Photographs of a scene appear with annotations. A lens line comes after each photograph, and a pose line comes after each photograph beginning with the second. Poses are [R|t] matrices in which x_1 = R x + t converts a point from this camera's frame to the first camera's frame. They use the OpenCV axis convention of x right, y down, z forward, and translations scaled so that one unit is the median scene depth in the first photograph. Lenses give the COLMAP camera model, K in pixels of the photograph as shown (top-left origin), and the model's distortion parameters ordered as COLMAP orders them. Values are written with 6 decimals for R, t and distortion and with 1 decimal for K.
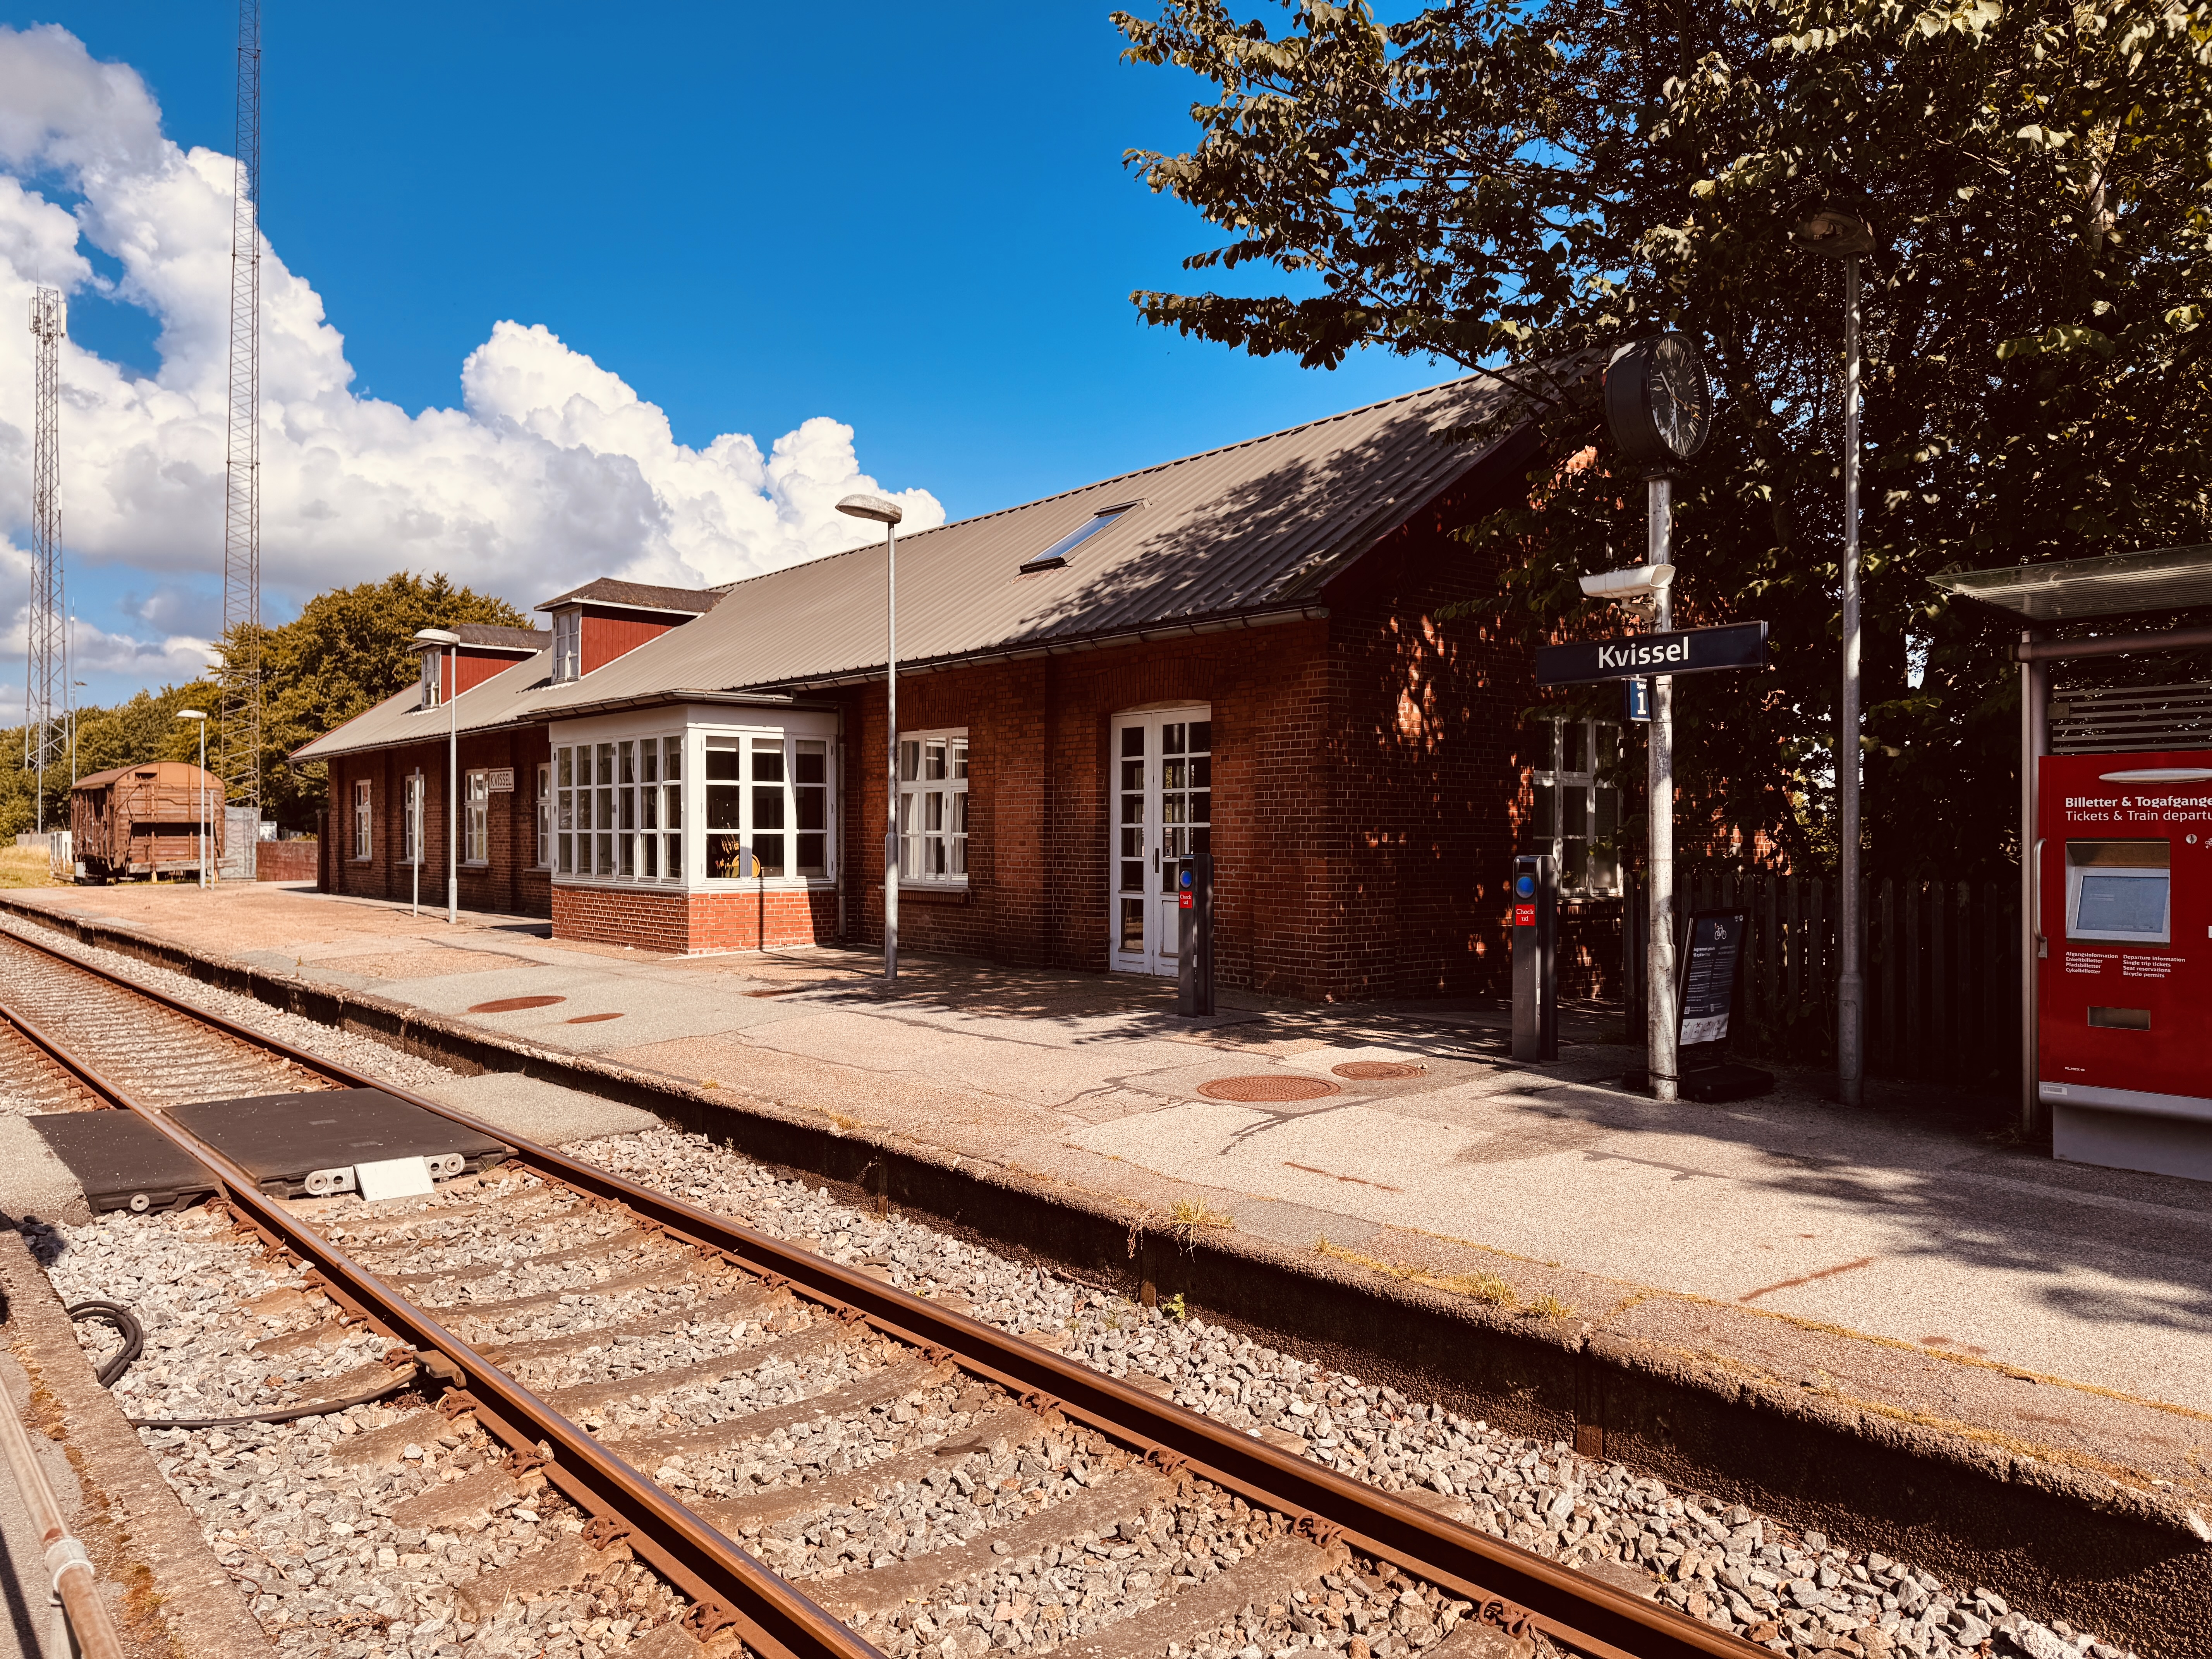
lens RADIAL K [[1574.7, 0, 1120.8], [0, 1574.7, 838.5], [0, 0, 1]] dist [0.081295, -0.106003]
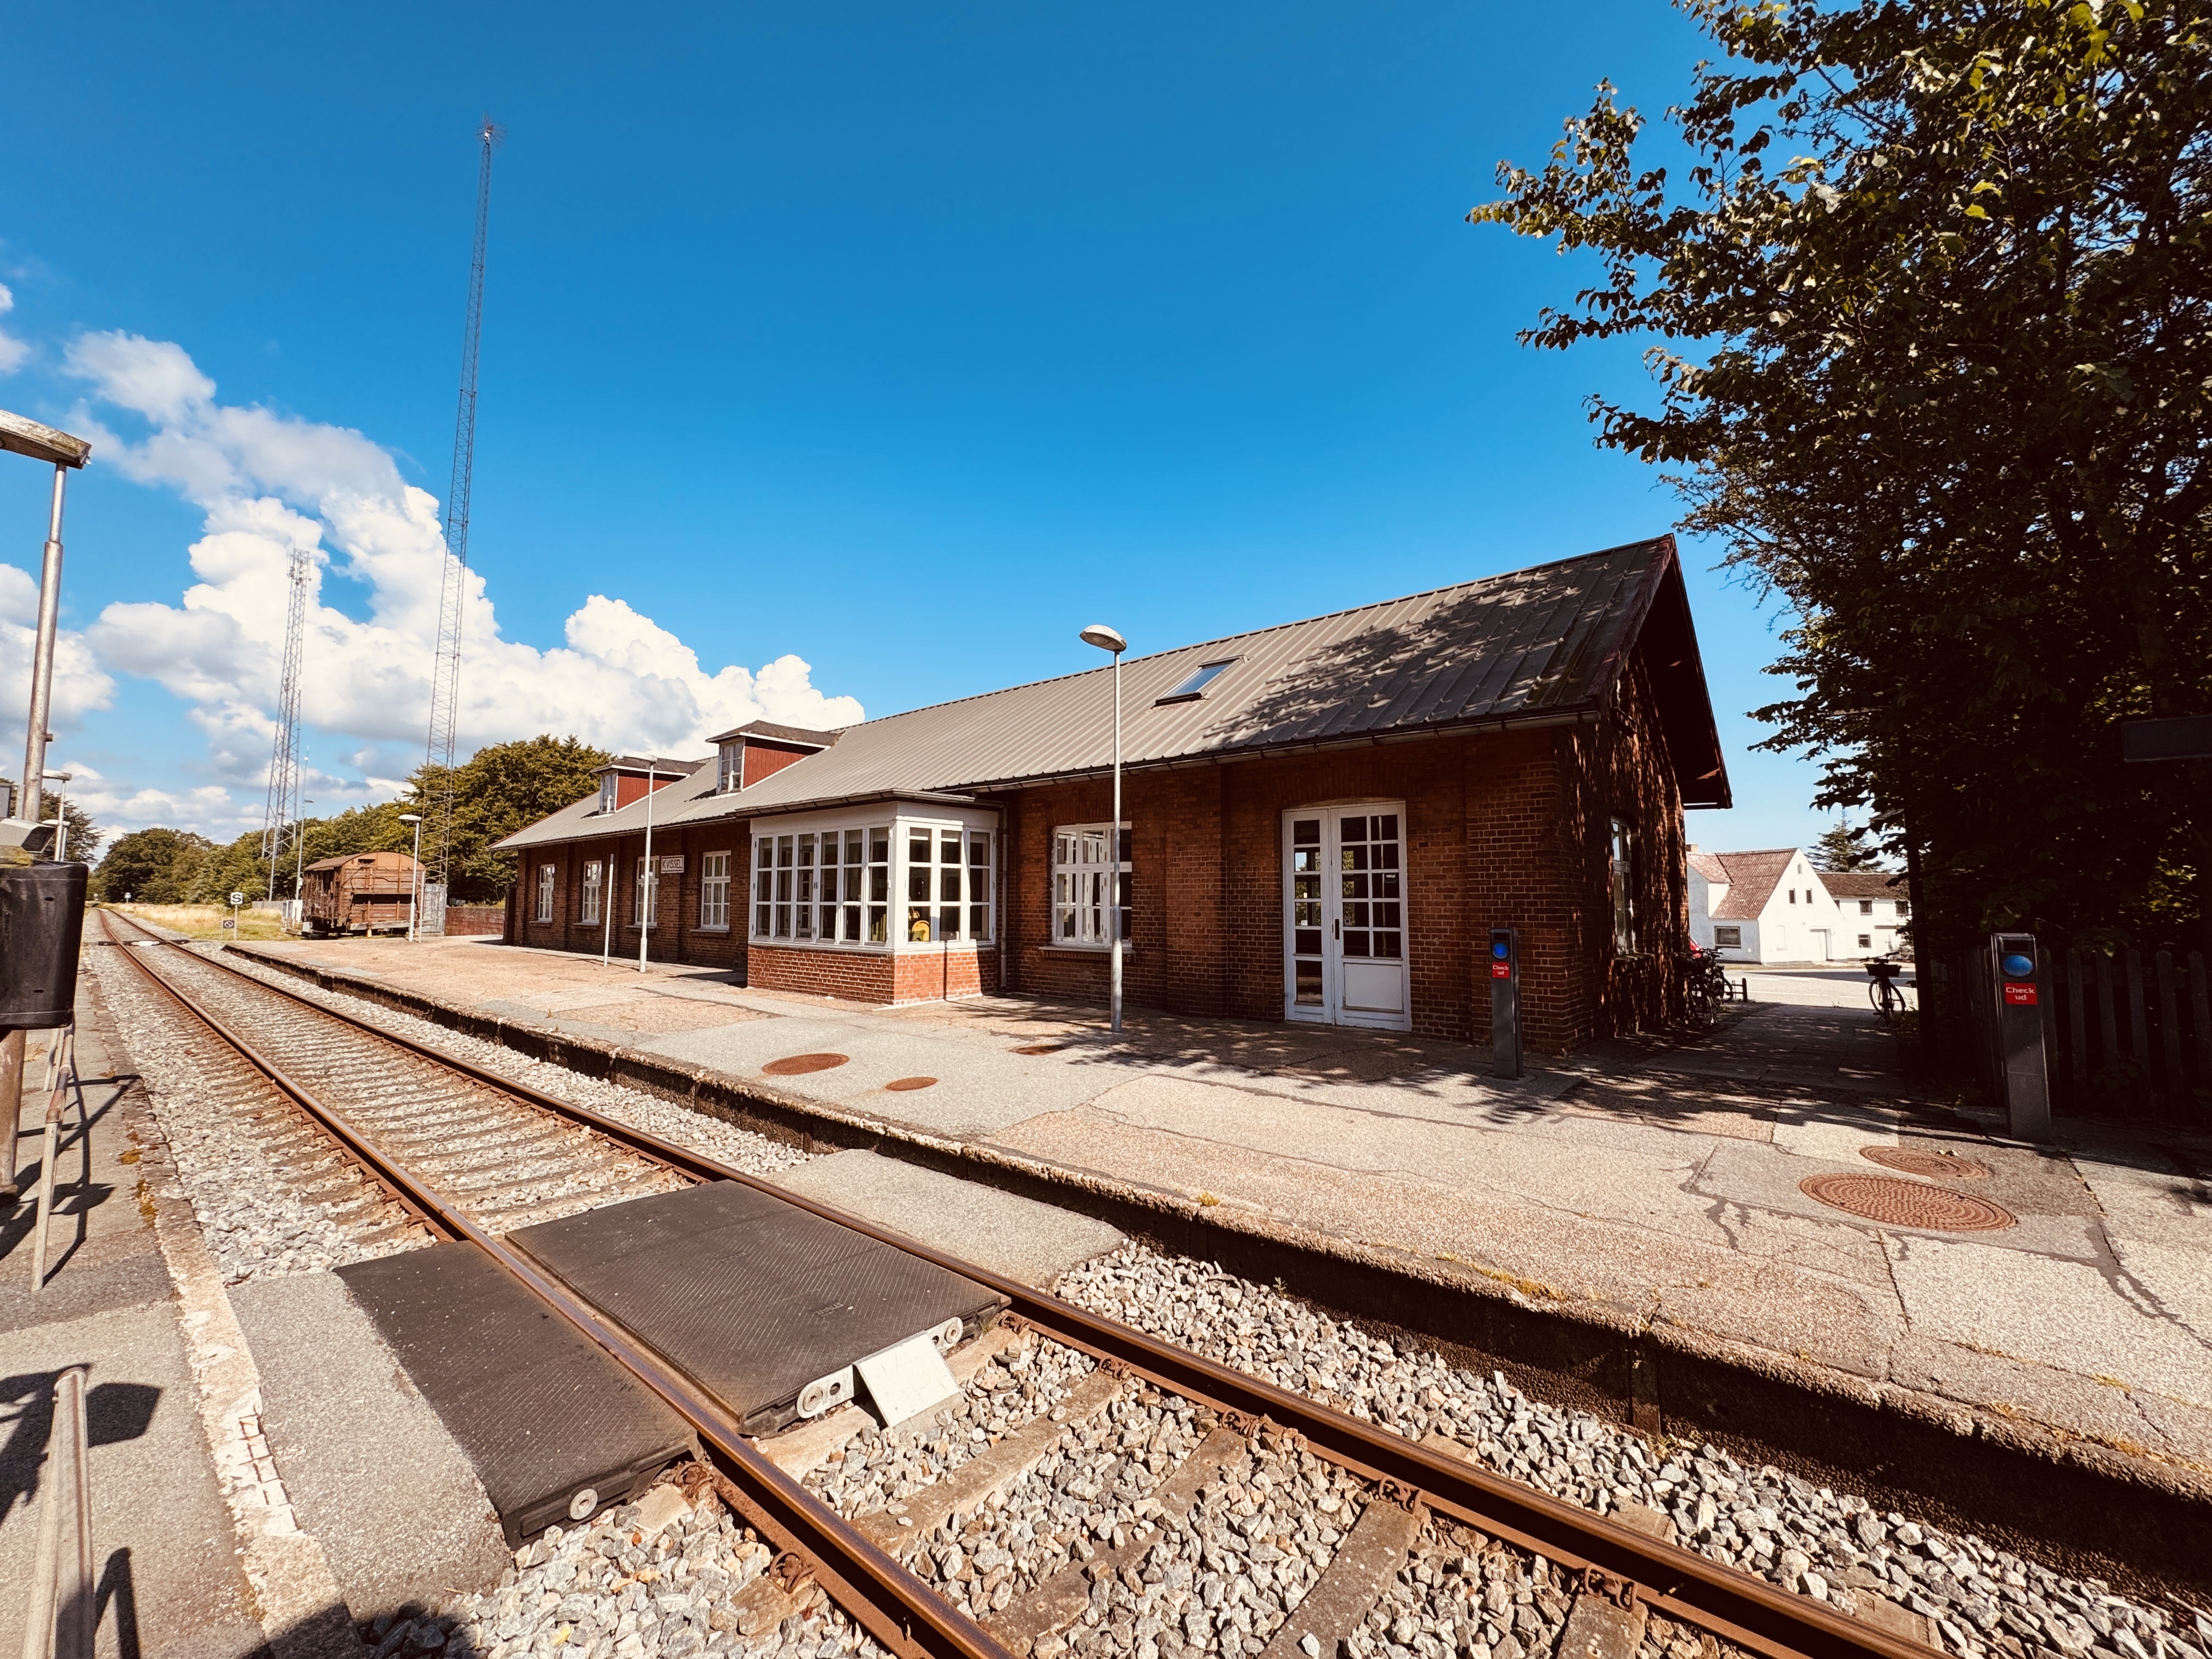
lens RADIAL K [[899.2, 0, 1106.0], [0, 899.2, 829.5], [0, 0, 1]] dist [0.000397, 0.000321]
pose [[0.987854, 0.013921, 0.154759, -0.216309], [-0.001022, 0.996539, -0.083119, -0.004089], [-0.155381, 0.081952, 0.984449, 0.275149]]
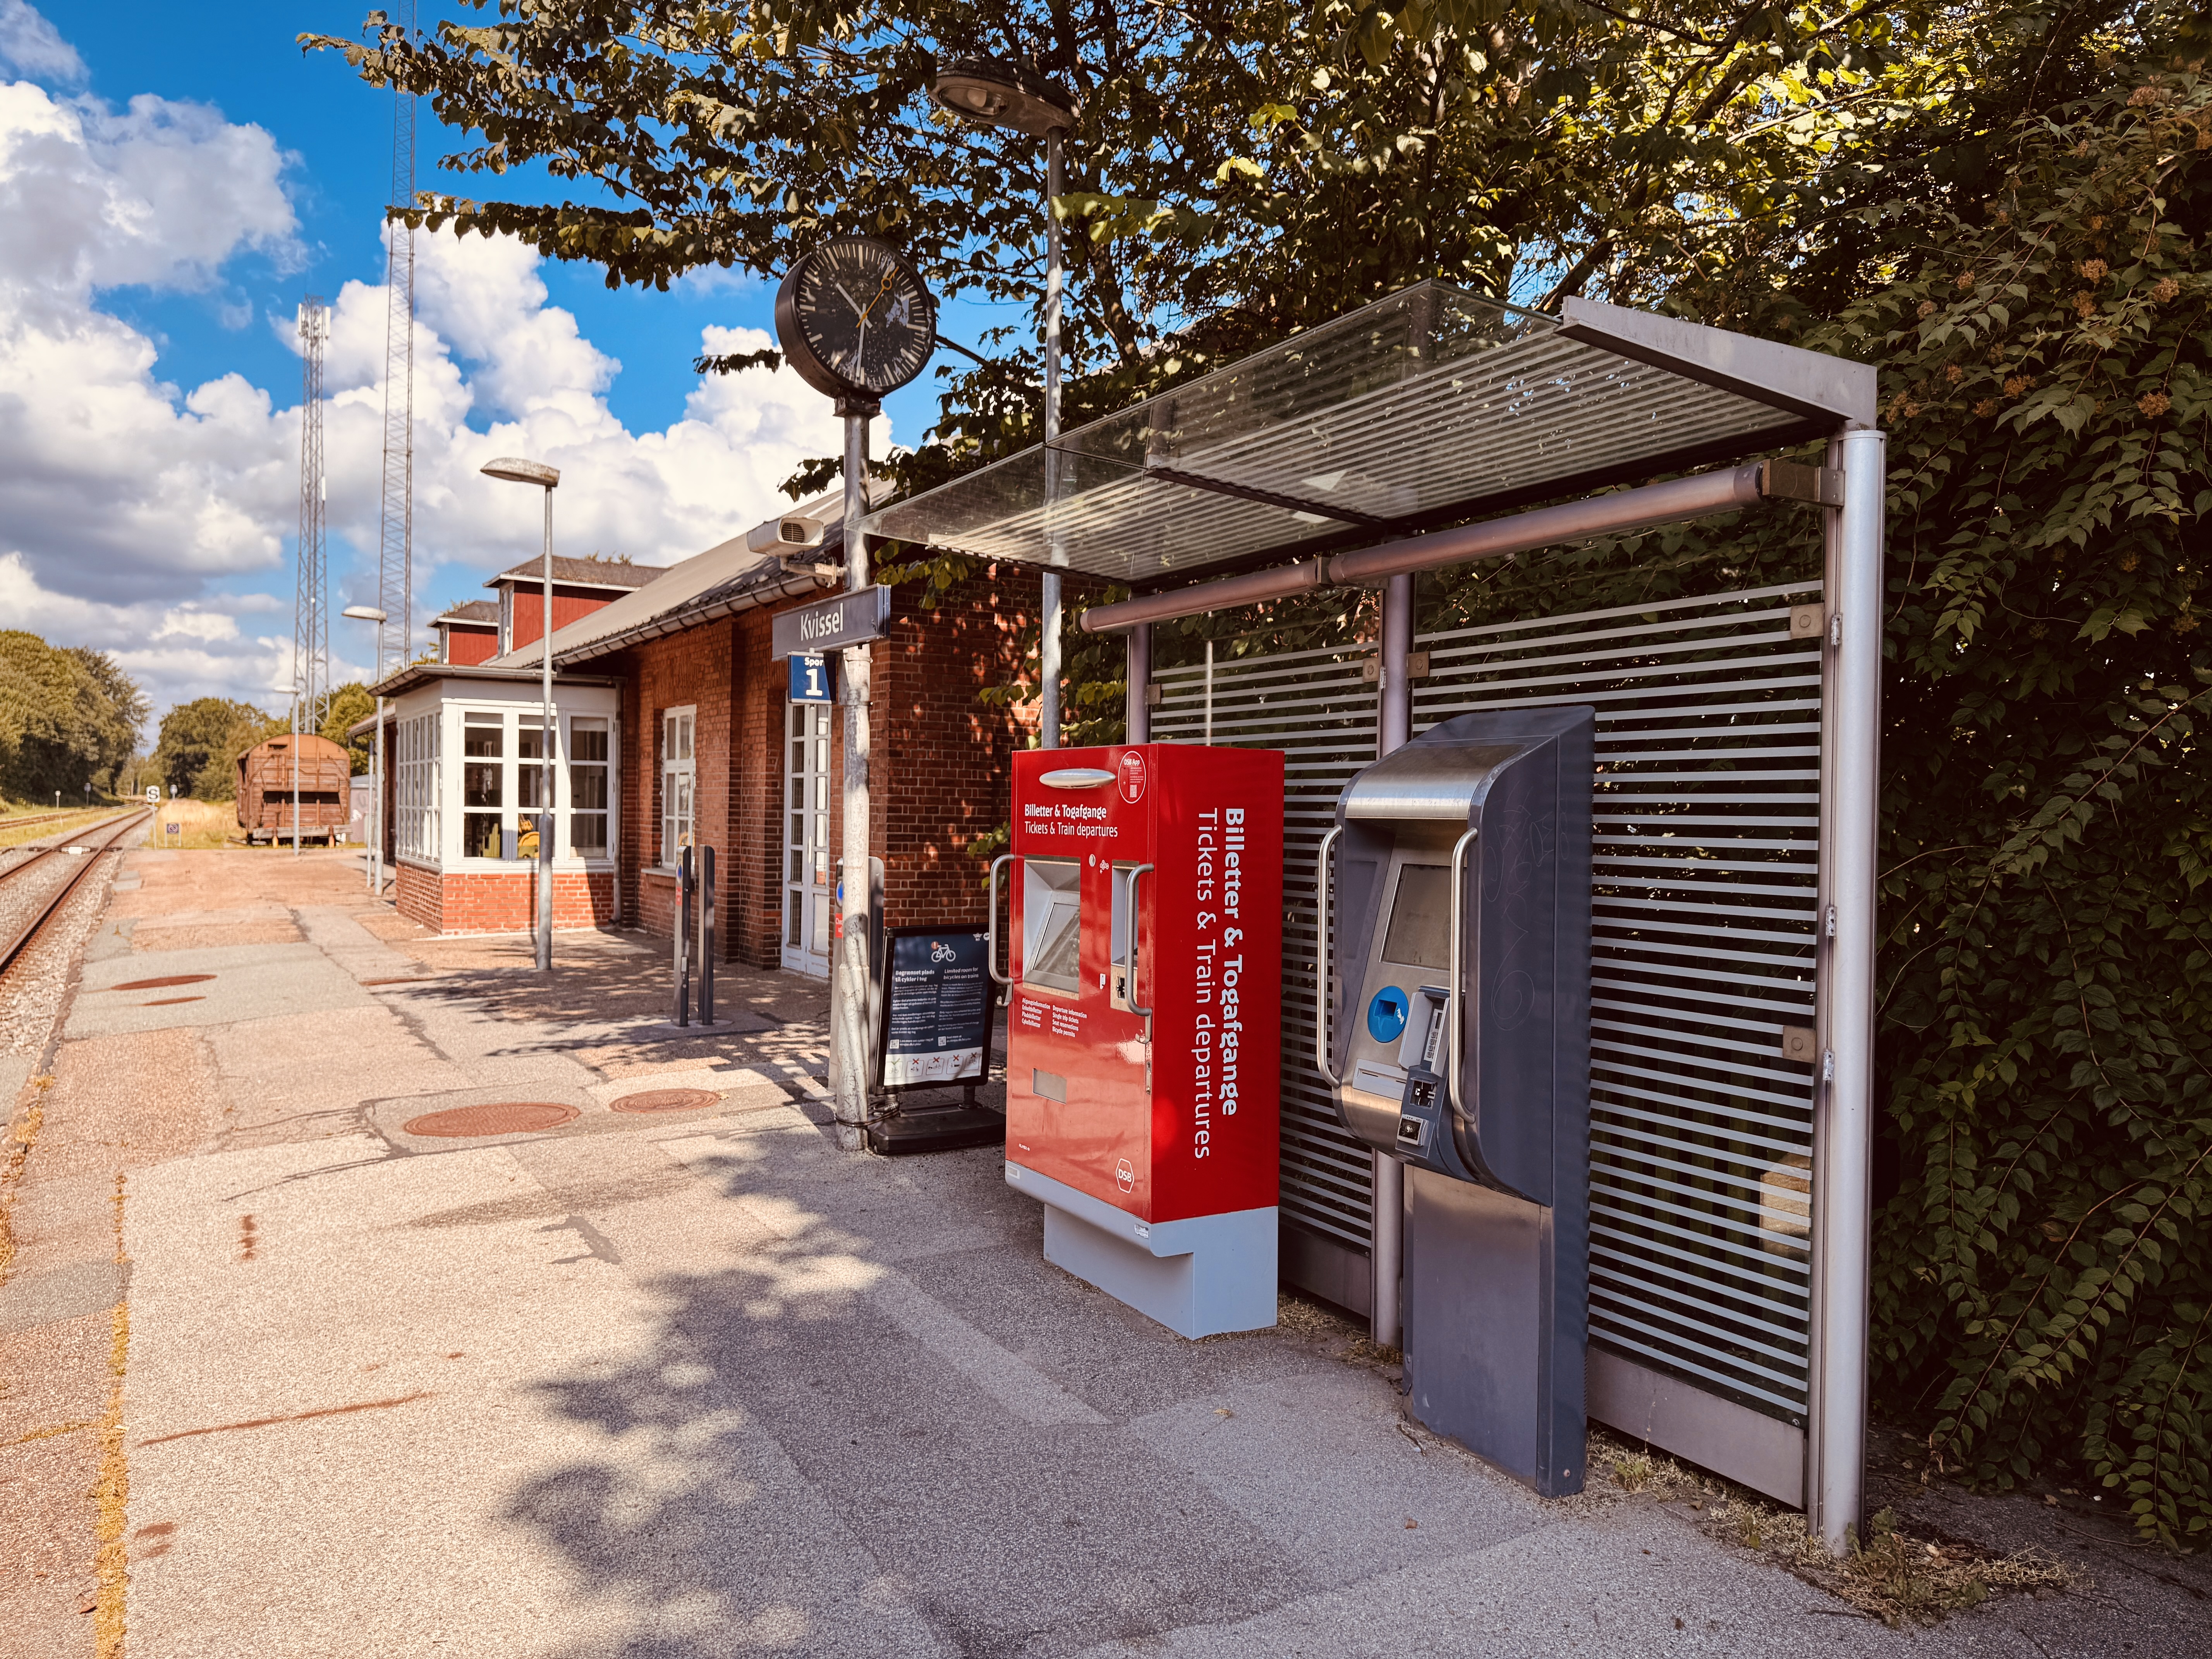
lens RADIAL K [[1574.7, 0, 1120.8], [0, 1574.7, 838.5], [0, 0, 1]] dist [0.081295, -0.106003]
pose [[0.988020, 0.016879, -0.153403, 0.288091], [-0.014654, 0.999771, 0.015622, -0.007889], [0.153631, -0.013187, 0.988040, 0.089922]]
